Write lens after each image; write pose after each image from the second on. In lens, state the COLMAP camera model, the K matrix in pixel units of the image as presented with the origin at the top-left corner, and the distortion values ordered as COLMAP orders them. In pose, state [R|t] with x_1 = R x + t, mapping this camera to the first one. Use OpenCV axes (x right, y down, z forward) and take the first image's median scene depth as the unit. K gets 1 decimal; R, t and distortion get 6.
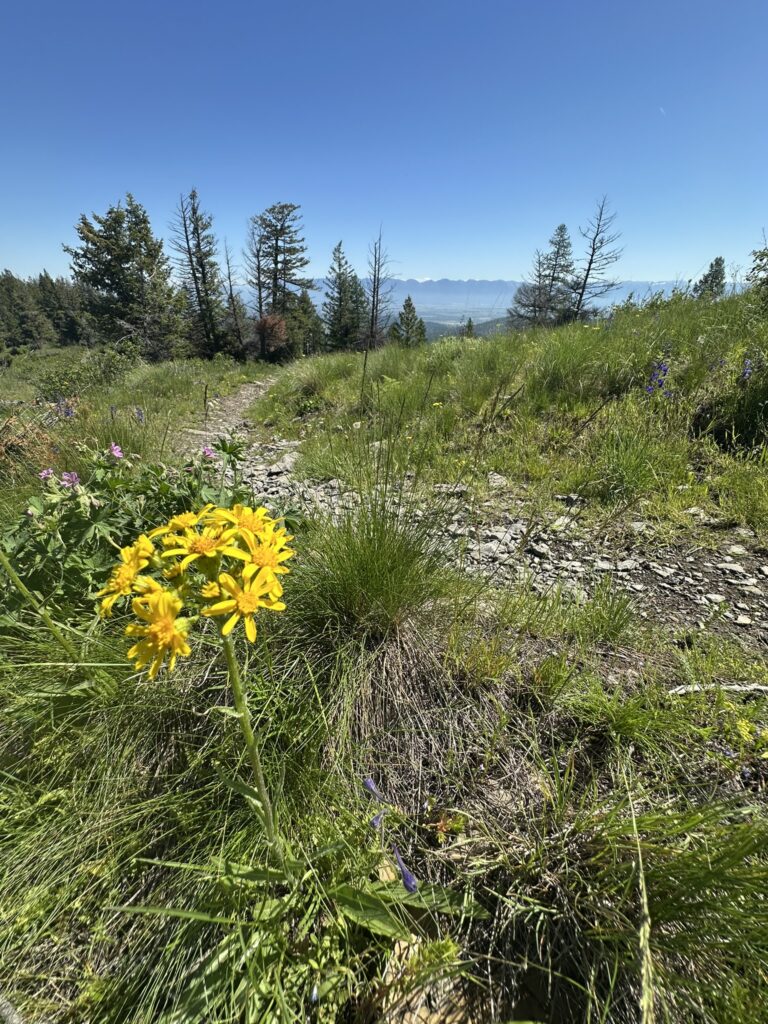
lens RADIAL K [[408.7, 0, 381.0], [0, 408.7, 509.8], [0, 0, 1]] dist [-0.003876, 0.000210]
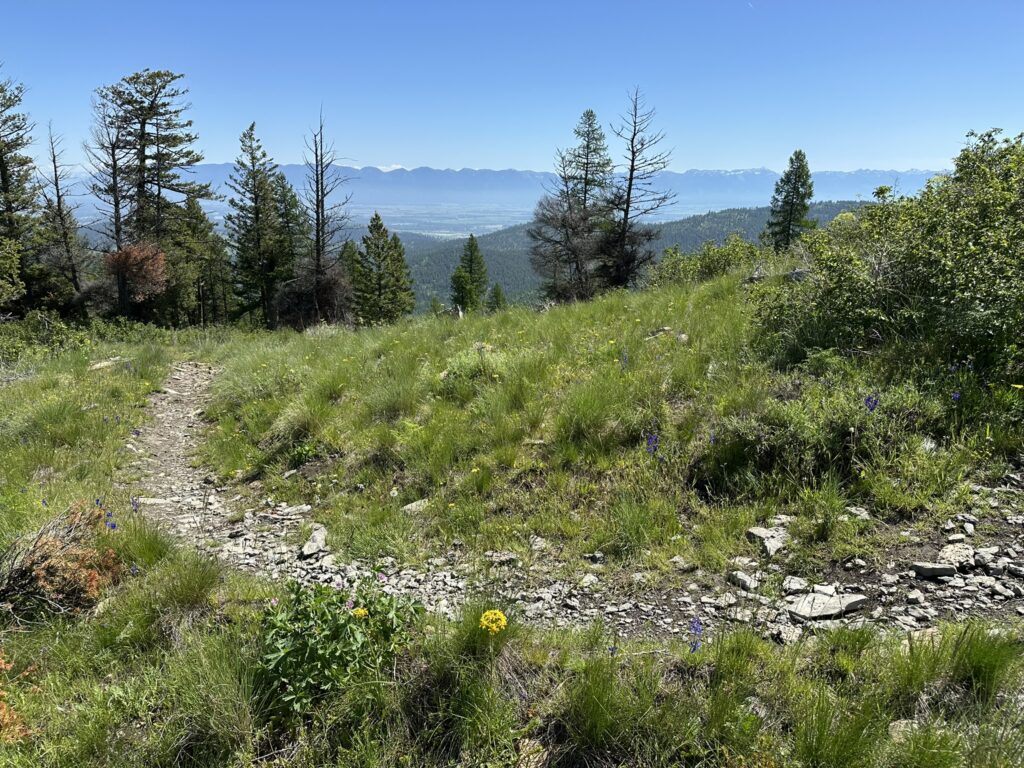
lens RADIAL K [[719.4, 0, 506.6], [0, 719.4, 384.2], [0, 0, 1]] dist [0.051811, -0.040813]
pose [[0.970387, -0.066460, 0.232234, -0.011628], [0.116162, 0.971334, -0.207407, -0.004733], [-0.211793, 0.228241, 0.950289, -0.048586]]
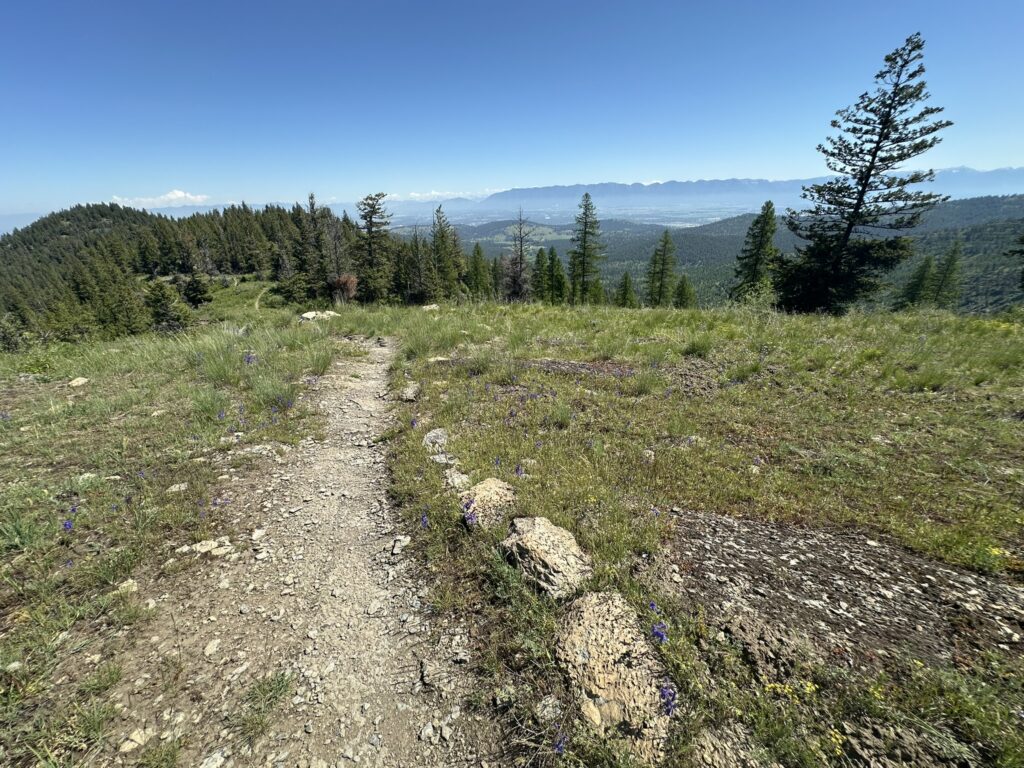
lens RADIAL K [[408.7, 0, 518.7], [0, 408.7, 381.4], [0, 0, 1]] dist [-0.003876, 0.000210]
pose [[0.976664, 0.049515, -0.208989, 0.623237], [-0.062578, 0.996448, -0.056357, -0.038973], [0.205456, 0.068120, 0.976293, -0.278641]]
